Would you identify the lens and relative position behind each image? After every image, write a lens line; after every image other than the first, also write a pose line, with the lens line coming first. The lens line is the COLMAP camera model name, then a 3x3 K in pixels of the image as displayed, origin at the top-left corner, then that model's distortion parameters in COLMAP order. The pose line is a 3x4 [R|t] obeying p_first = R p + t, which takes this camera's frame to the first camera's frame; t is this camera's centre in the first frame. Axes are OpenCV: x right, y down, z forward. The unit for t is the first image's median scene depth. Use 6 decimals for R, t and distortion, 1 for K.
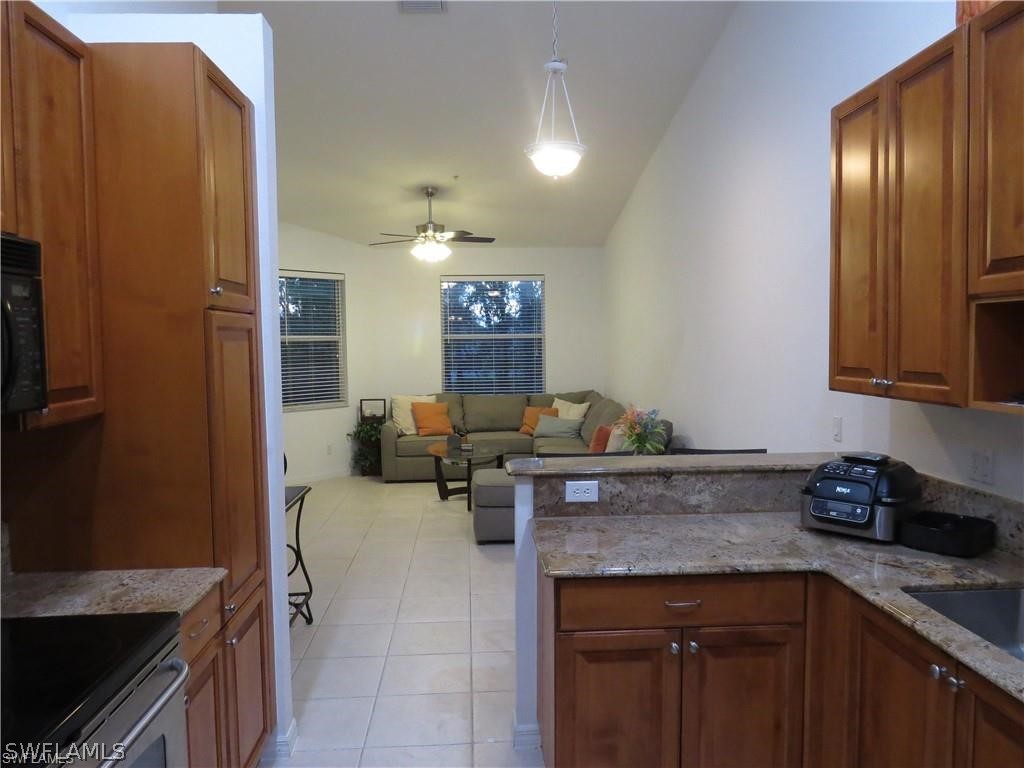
lens RADIAL K [[735.5, 0, 512.8], [0, 735.5, 382.7], [0, 0, 1]] dist [0.007884, 0.000491]
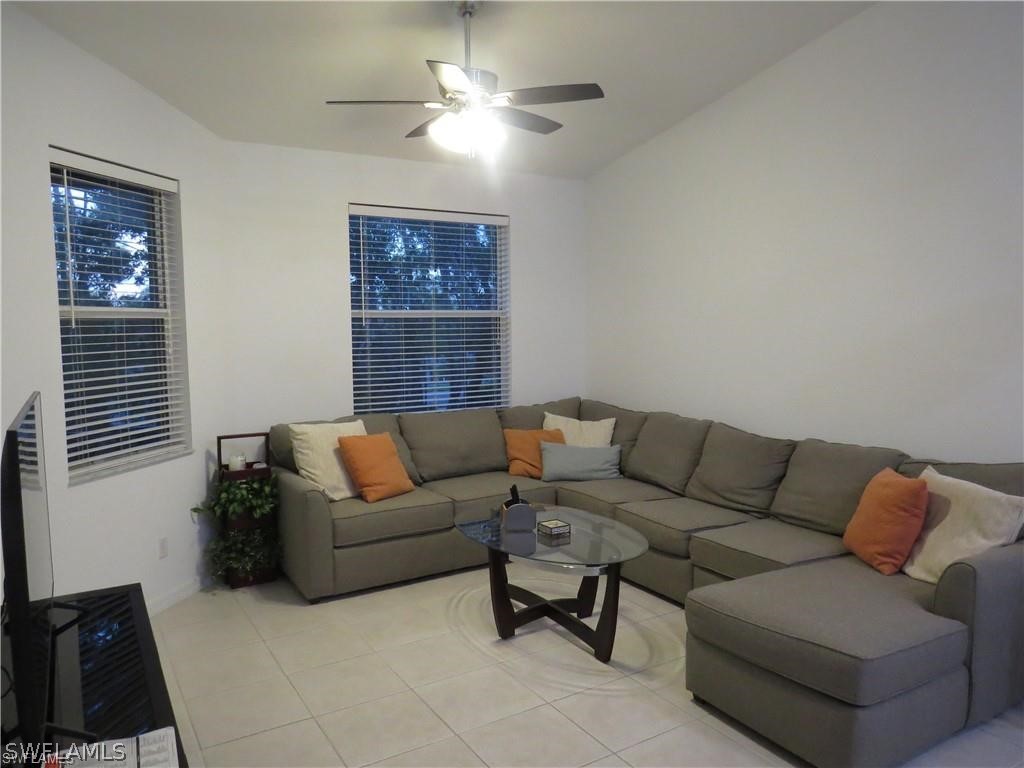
lens RADIAL K [[735.5, 0, 511.0], [0, 735.5, 386.7], [0, 0, 1]] dist [0.007884, 0.000491]
pose [[0.884893, -0.037184, 0.464307, -0.264515], [0.026567, 0.999215, 0.029391, -0.021086], [-0.465035, -0.013673, 0.885187, 0.468739]]
